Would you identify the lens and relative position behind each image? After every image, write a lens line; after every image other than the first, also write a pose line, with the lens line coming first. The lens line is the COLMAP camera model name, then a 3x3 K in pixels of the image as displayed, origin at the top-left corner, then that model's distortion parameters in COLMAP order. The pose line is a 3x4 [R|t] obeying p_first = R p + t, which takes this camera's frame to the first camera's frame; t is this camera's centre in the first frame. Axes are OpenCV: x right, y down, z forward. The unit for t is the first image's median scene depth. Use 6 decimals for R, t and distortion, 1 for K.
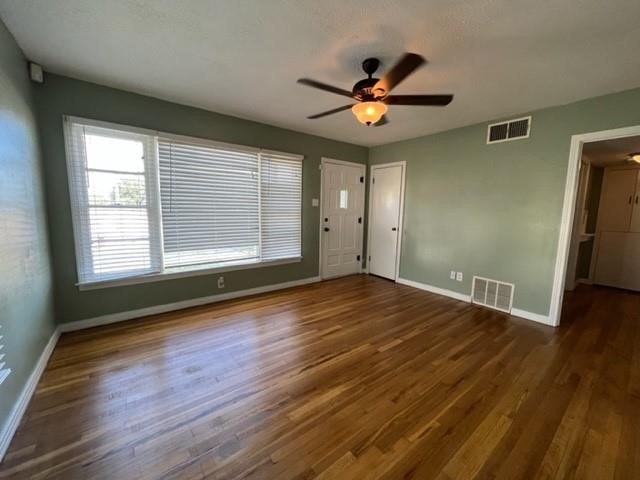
lens RADIAL K [[255.7, 0, 317.6], [0, 255.7, 239.1], [0, 0, 1]] dist [-0.001226, -0.000230]
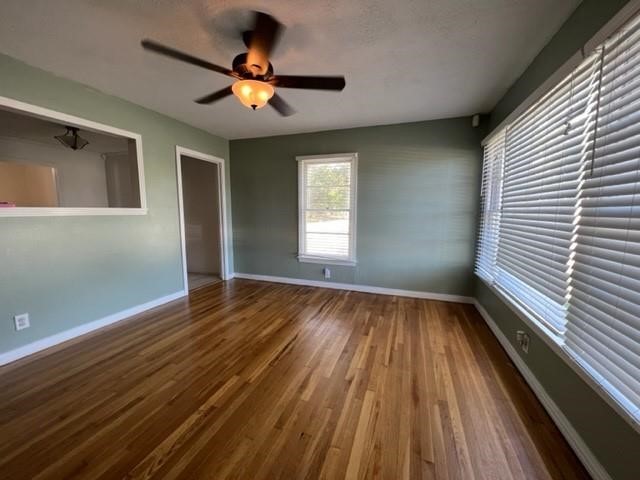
lens RADIAL K [[255.7, 0, 317.6], [0, 255.7, 239.1], [0, 0, 1]] dist [-0.001226, -0.000230]
pose [[-0.837767, 0.038944, -0.544638, 0.491347], [-0.084367, 0.976243, 0.199581, -0.201131], [0.539471, 0.213152, -0.814578, 1.850955]]
